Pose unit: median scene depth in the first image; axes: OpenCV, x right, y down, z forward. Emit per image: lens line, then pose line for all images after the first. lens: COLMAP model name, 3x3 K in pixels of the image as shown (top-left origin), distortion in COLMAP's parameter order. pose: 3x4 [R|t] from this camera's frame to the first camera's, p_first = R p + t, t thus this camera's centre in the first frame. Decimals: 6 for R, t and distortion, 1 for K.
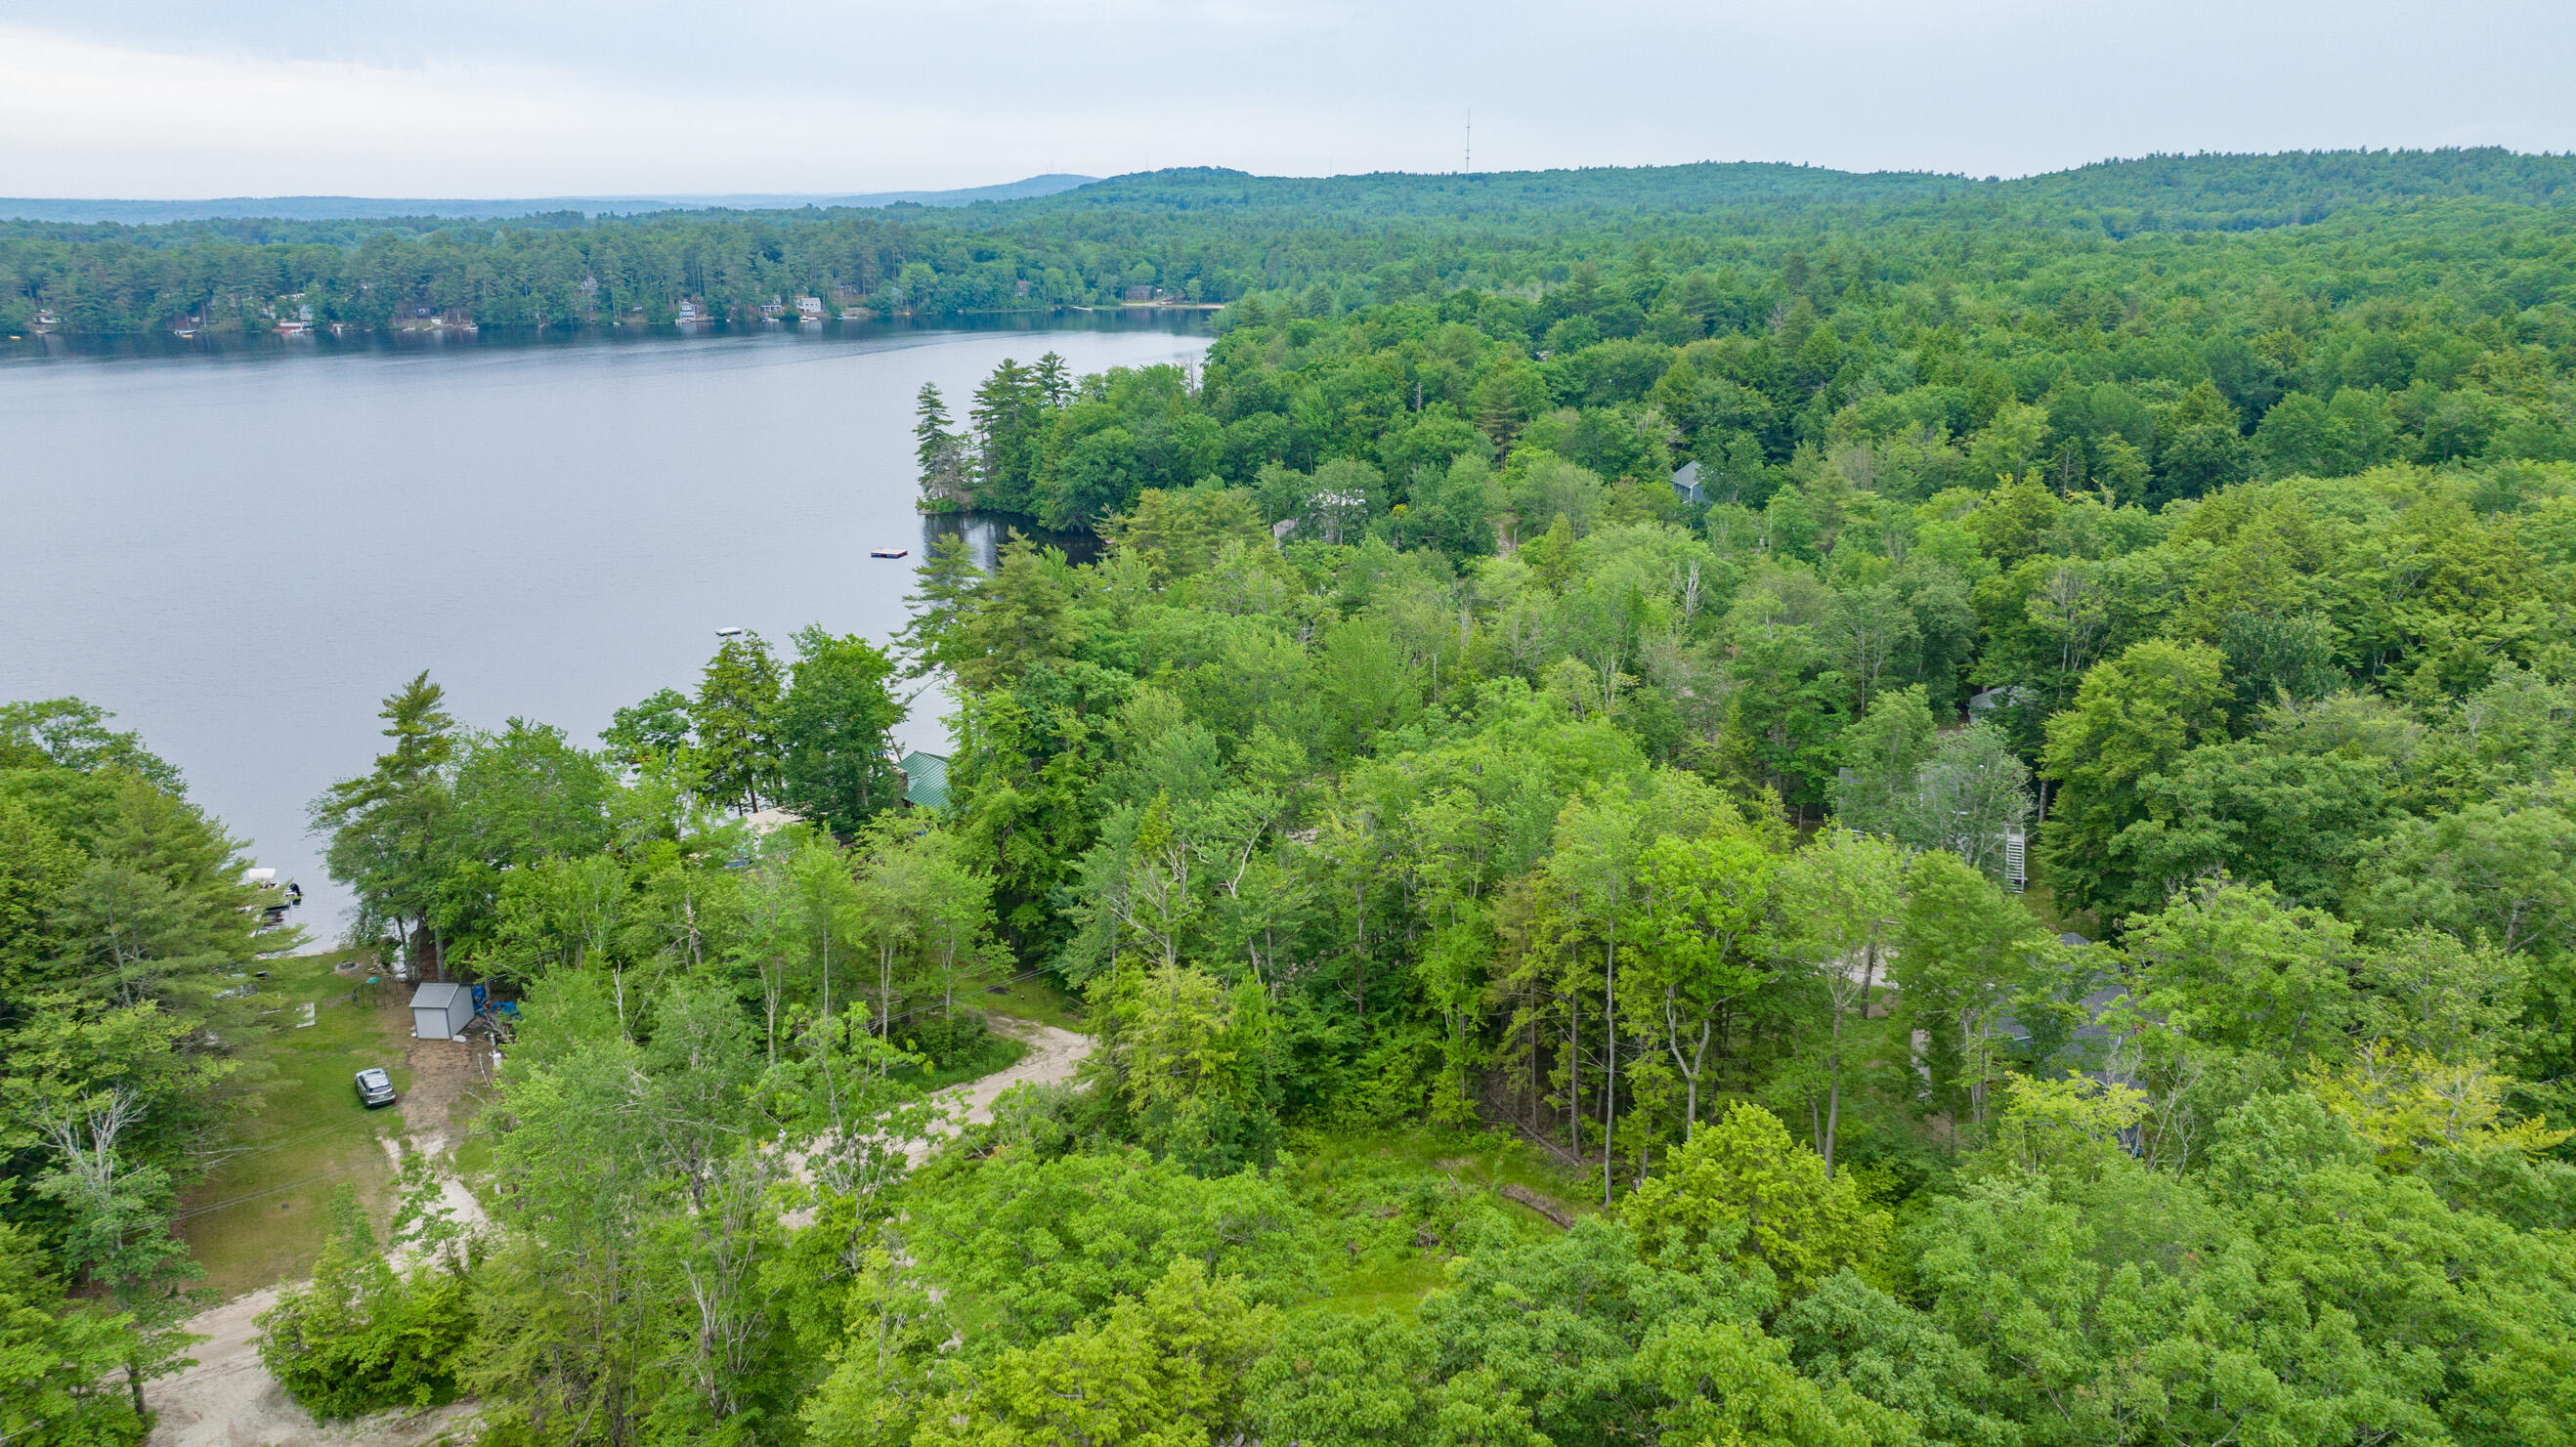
lens RADIAL K [[1810.9, 0, 1282.7], [0, 1810.9, 707.1], [0, 0, 1]] dist [-0.029818, 0.023903]
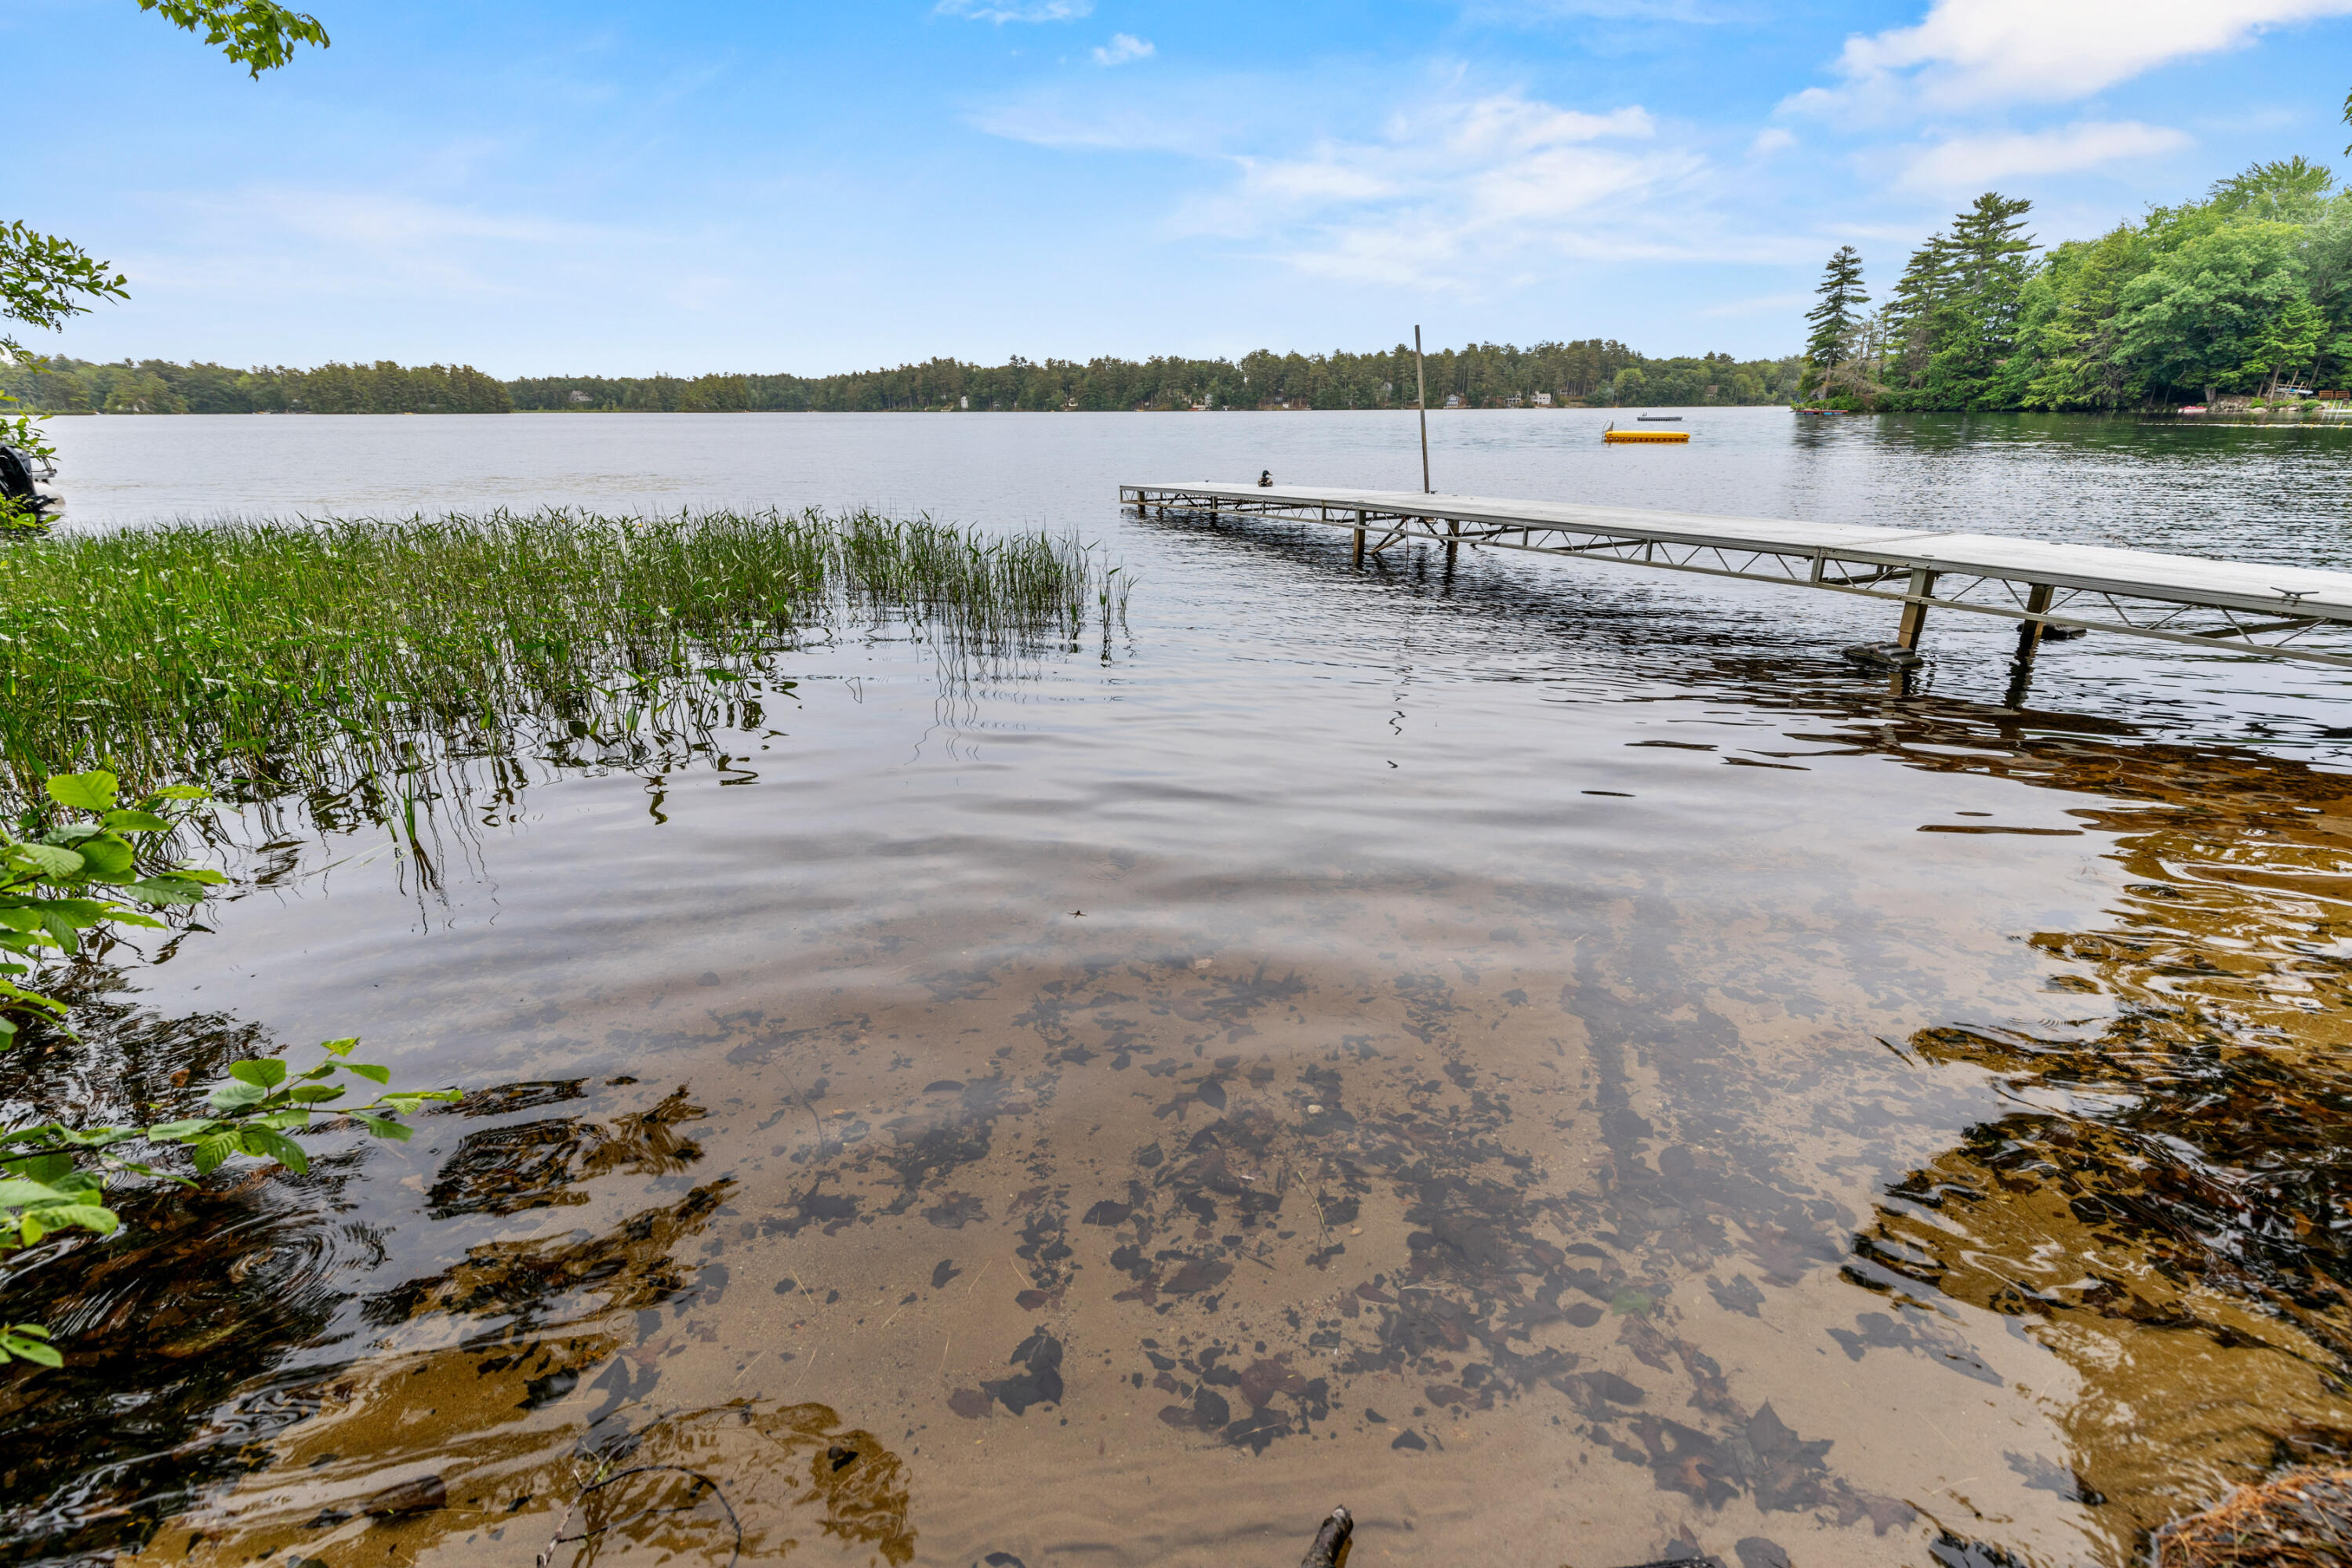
lens RADIAL K [[1052.6, 0, 1187.1], [0, 1052.6, 762.1], [0, 0, 1]] dist [0.014287, 0.000594]
pose [[0.868103, 0.156157, -0.471182, -0.243894], [-0.136333, 0.987730, 0.076169, 0.064035], [0.477295, -0.001885, 0.878741, 0.565725]]
